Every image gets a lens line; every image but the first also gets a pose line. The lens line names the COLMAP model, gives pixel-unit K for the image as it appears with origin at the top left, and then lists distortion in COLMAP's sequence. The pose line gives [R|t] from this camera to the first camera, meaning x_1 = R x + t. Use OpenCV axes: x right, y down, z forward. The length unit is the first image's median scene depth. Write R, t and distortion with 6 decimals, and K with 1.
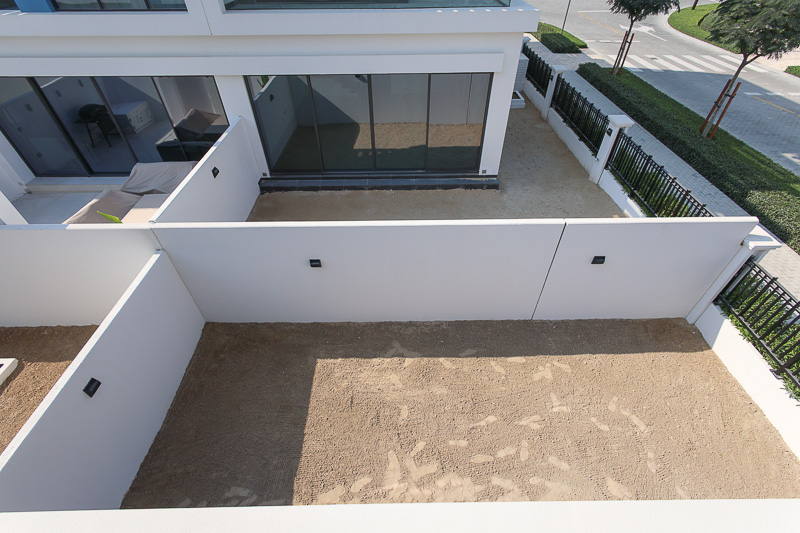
lens RADIAL K [[369.5, 0, 400.5], [0, 369.5, 265.4], [0, 0, 1]] dist [0.003853, 0.000508]
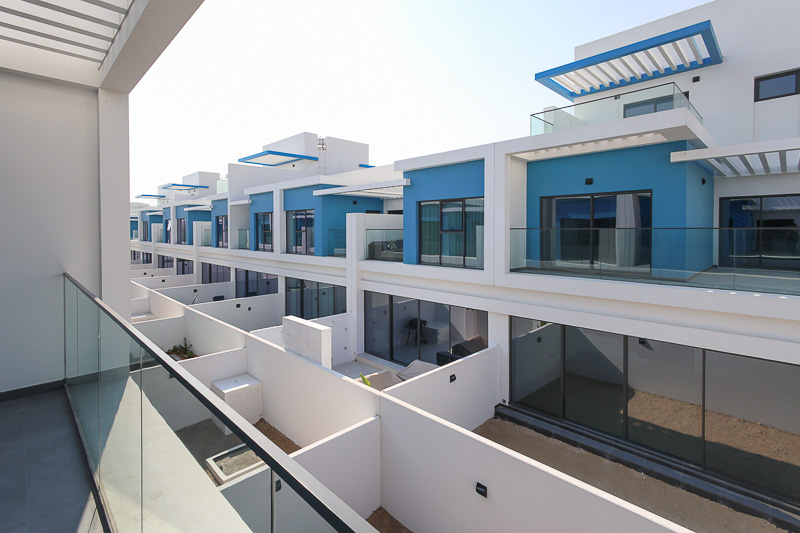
lens RADIAL K [[369.5, 0, 402.9], [0, 369.5, 234.0], [0, 0, 1]] dist [0.003853, 0.000508]
pose [[0.713626, 0.013785, -0.700391, 0.155628], [-0.472080, 0.748150, -0.466275, 0.023410], [0.517570, 0.663387, 0.540406, -0.028117]]
